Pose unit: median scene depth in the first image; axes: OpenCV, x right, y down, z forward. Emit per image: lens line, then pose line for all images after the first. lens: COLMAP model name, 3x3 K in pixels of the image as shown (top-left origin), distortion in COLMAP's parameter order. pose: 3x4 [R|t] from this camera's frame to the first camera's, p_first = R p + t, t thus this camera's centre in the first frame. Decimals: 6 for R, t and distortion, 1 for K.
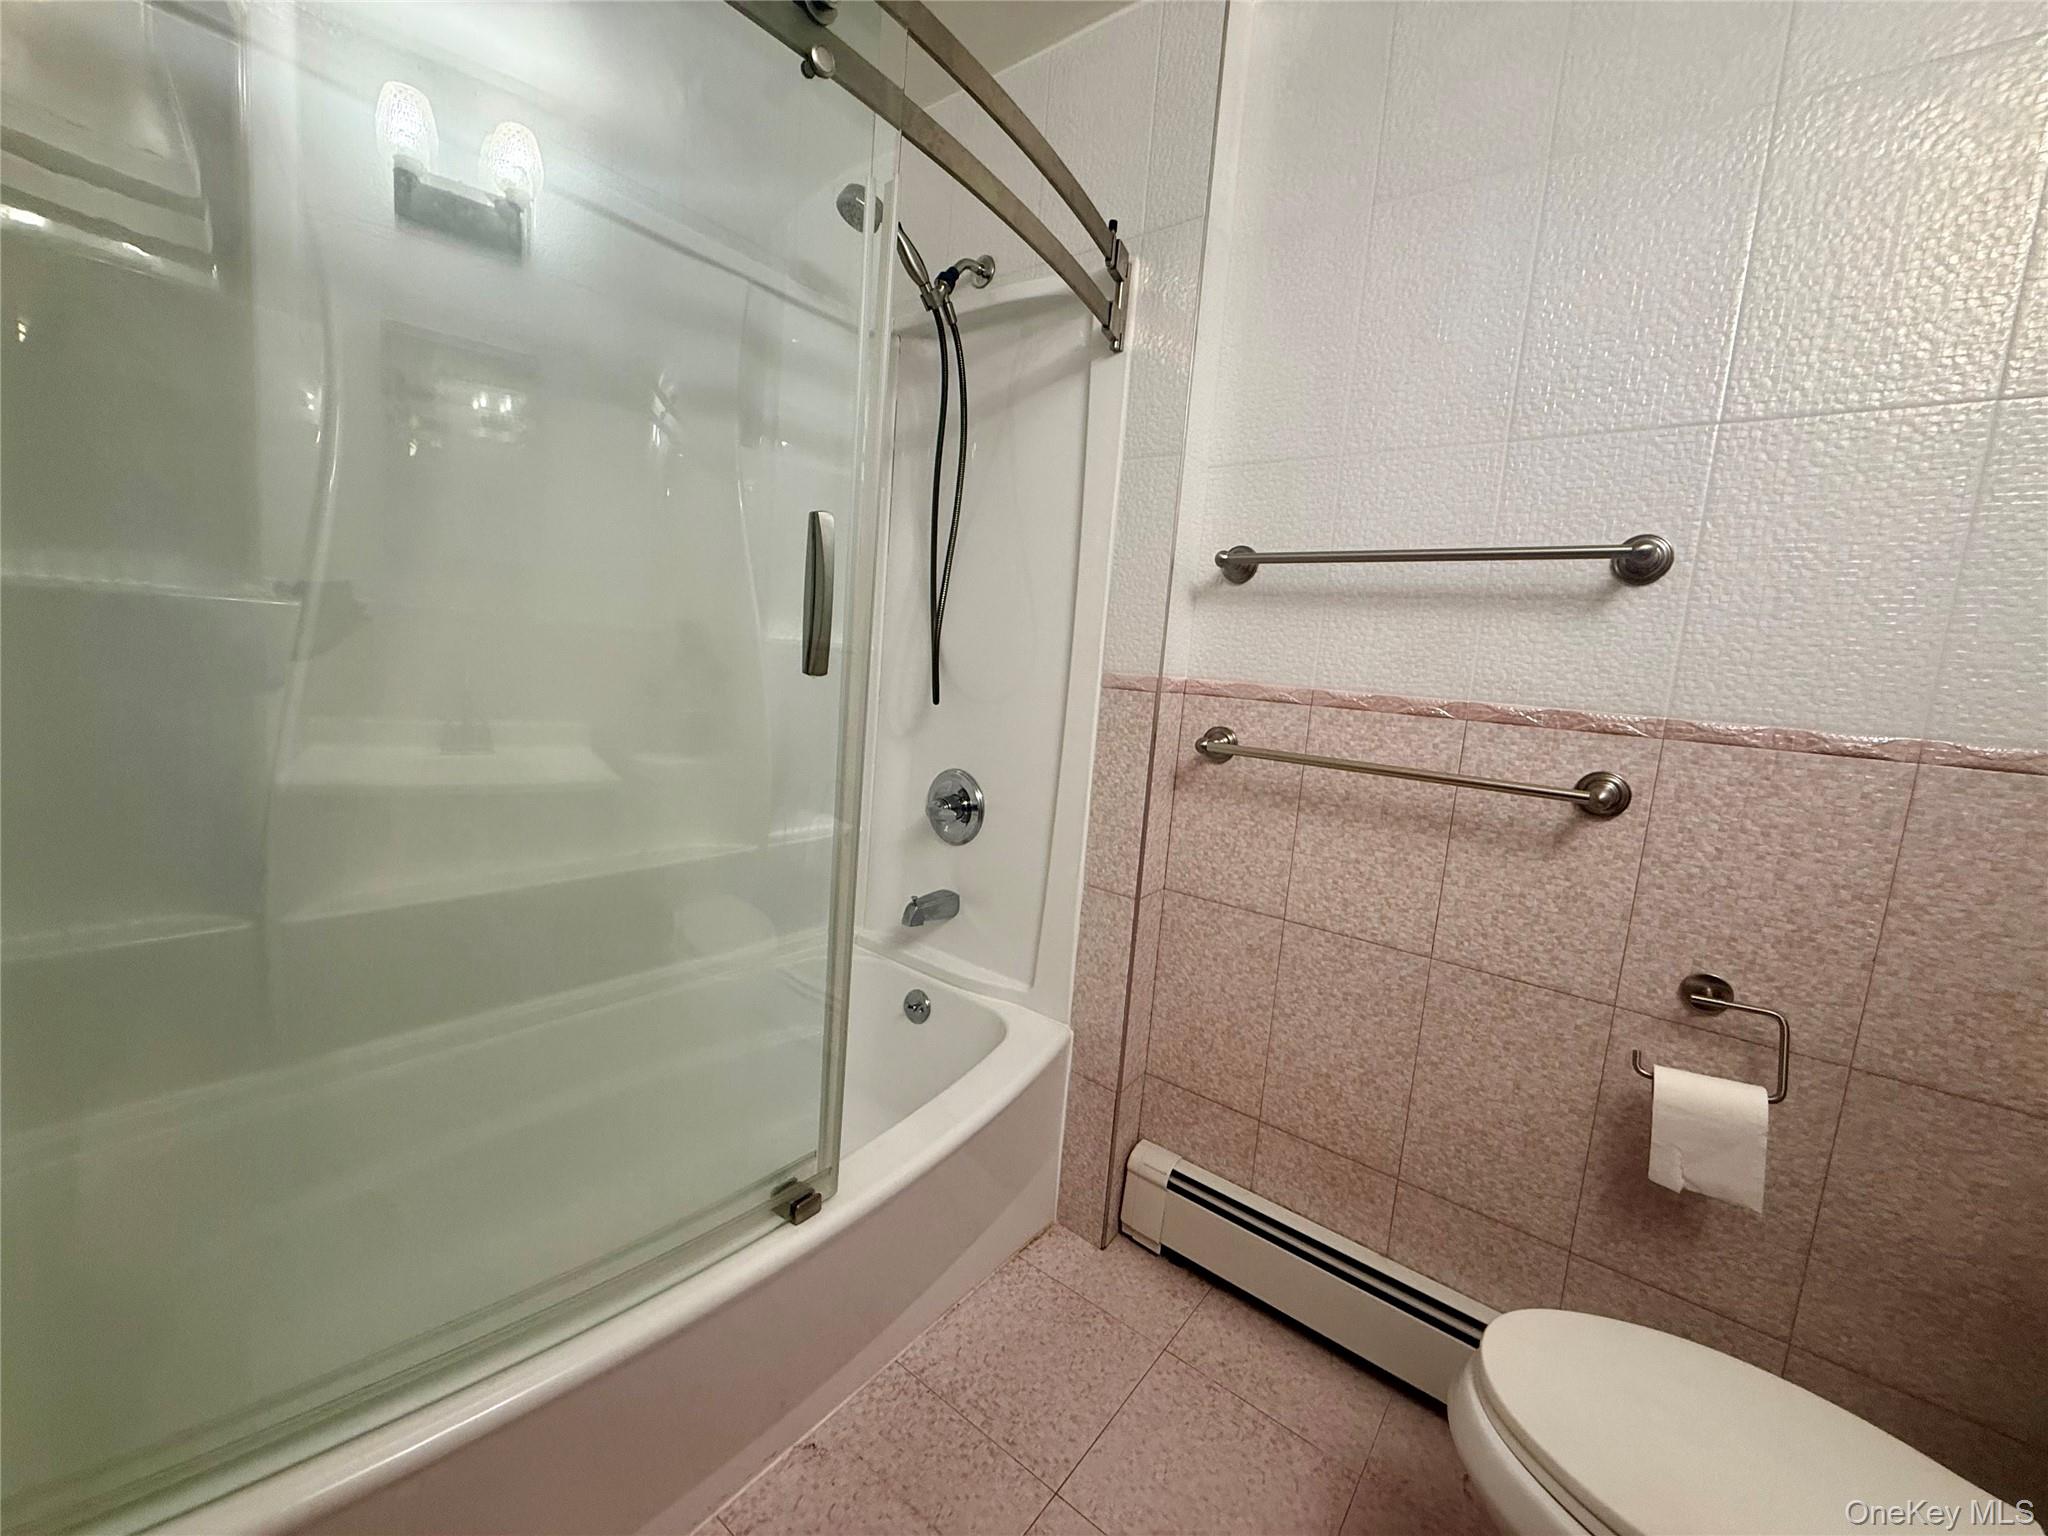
lens RADIAL K [[811.1, 0, 1019.3], [0, 811.1, 763.9], [0, 0, 1]] dist [-0.001274, 0.000068]
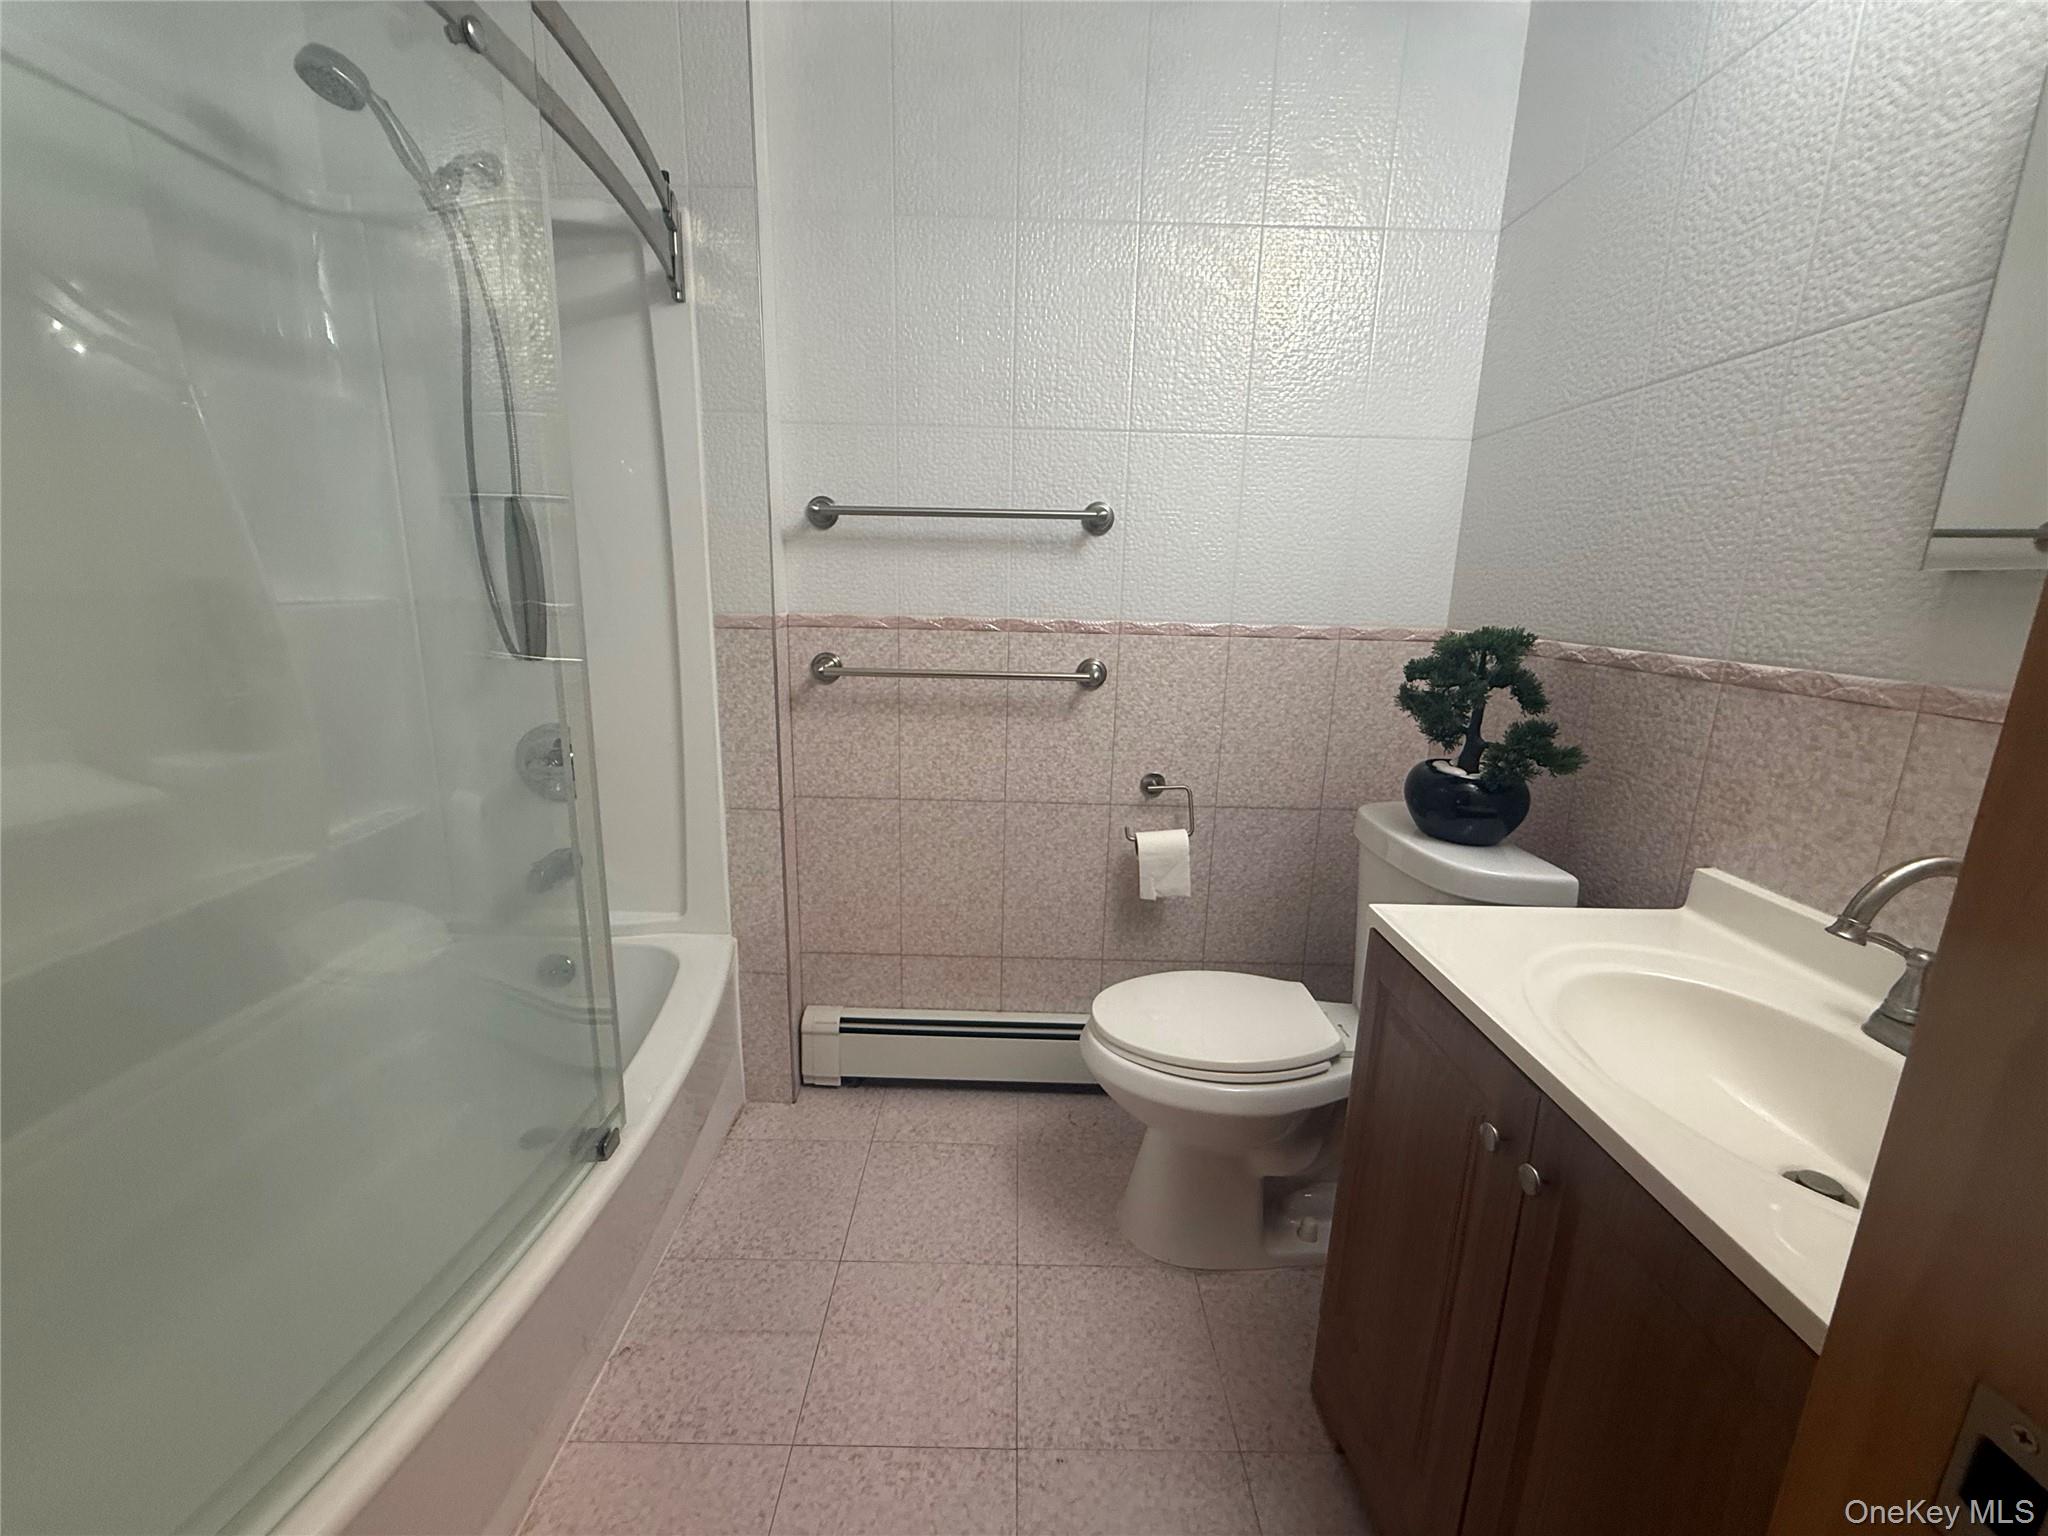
lens RADIAL K [[811.1, 0, 1019.3], [0, 811.1, 763.9], [0, 0, 1]] dist [-0.001274, 0.000068]
pose [[0.788358, -0.192469, 0.584334, -0.264803], [0.115955, 0.979266, 0.166111, -0.053435], [-0.604190, -0.063199, 0.794330, -0.126948]]
